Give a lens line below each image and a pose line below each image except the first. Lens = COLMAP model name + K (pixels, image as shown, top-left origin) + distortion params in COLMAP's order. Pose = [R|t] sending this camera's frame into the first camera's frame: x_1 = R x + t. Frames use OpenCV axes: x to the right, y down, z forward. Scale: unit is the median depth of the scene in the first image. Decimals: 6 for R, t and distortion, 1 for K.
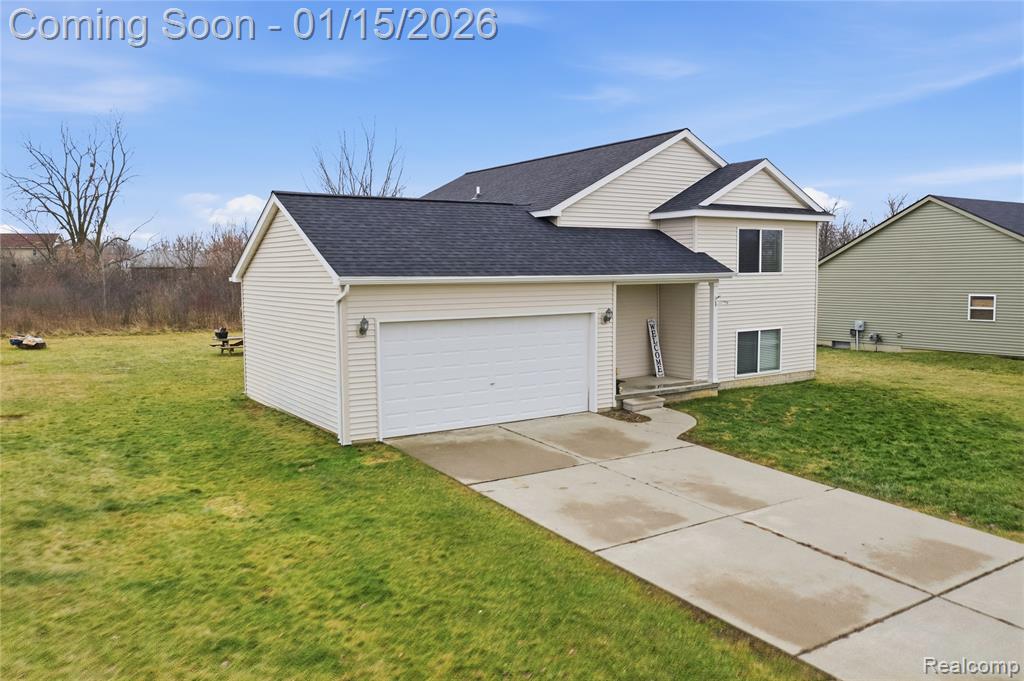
lens RADIAL K [[802.1, 0, 512.0], [0, 802.1, 340.5], [0, 0, 1]] dist [-0.022376, -0.007394]
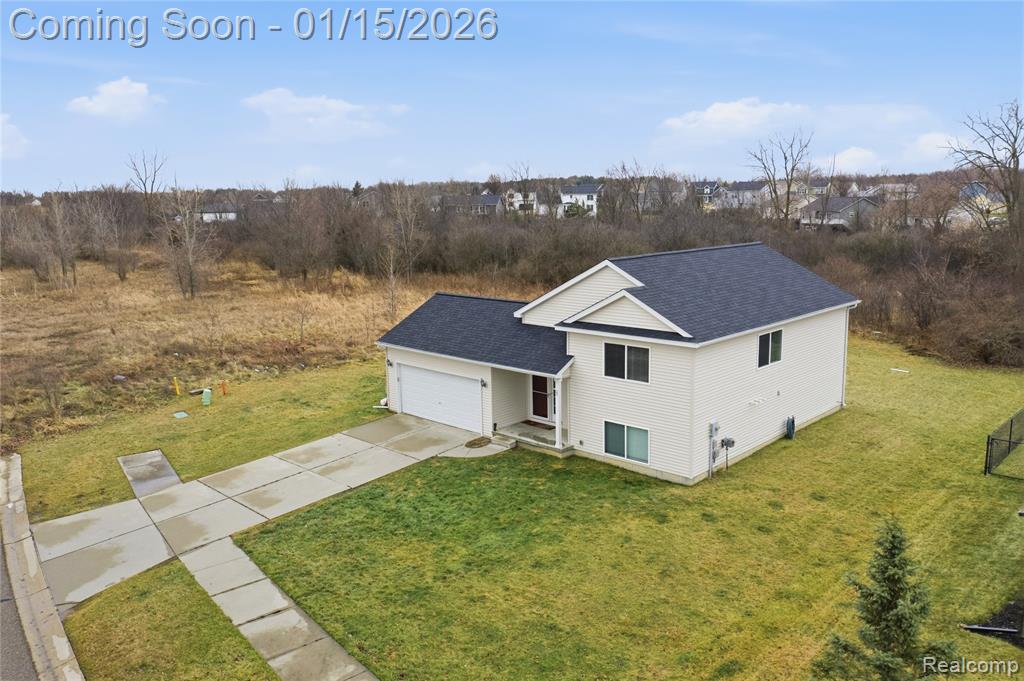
lens RADIAL K [[802.1, 0, 512.0], [0, 802.1, 340.5], [0, 0, 1]] dist [-0.022376, -0.007394]
pose [[0.206559, 0.172614, -0.963088, 1.464176], [-0.068564, 0.984449, 0.161737, -0.334201], [0.976029, 0.032625, 0.215182, 0.572441]]
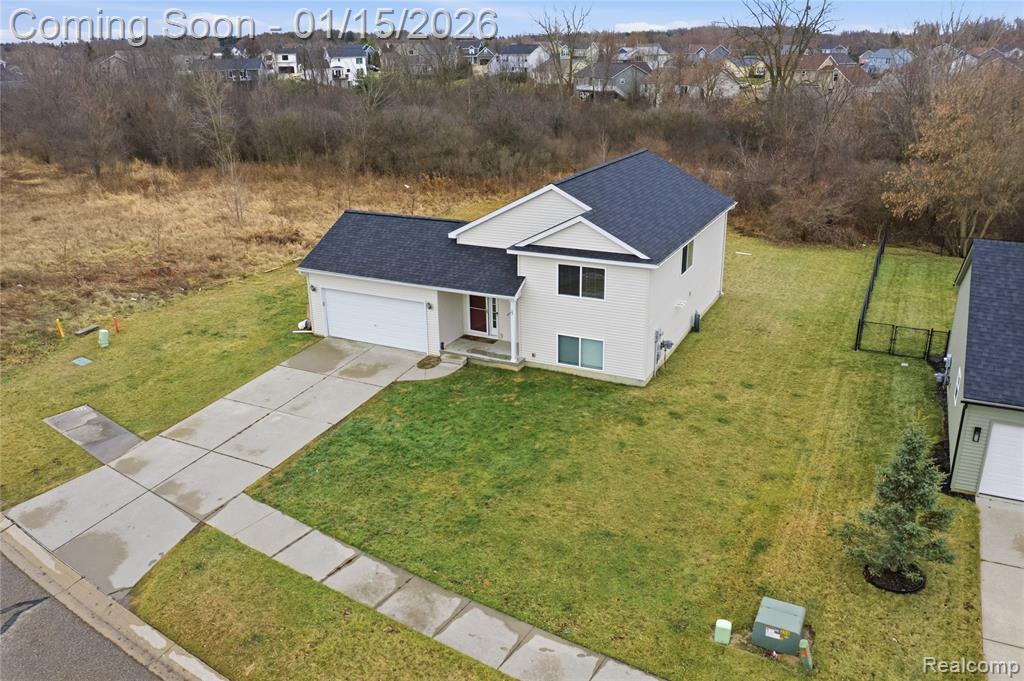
lens RADIAL K [[802.1, 0, 512.0], [0, 802.1, 340.5], [0, 0, 1]] dist [-0.022376, -0.007394]
pose [[0.491709, 0.299376, -0.817677, 1.392206], [-0.065995, 0.949151, 0.307826, -0.427199], [0.868255, -0.097398, 0.486464, 0.243818]]
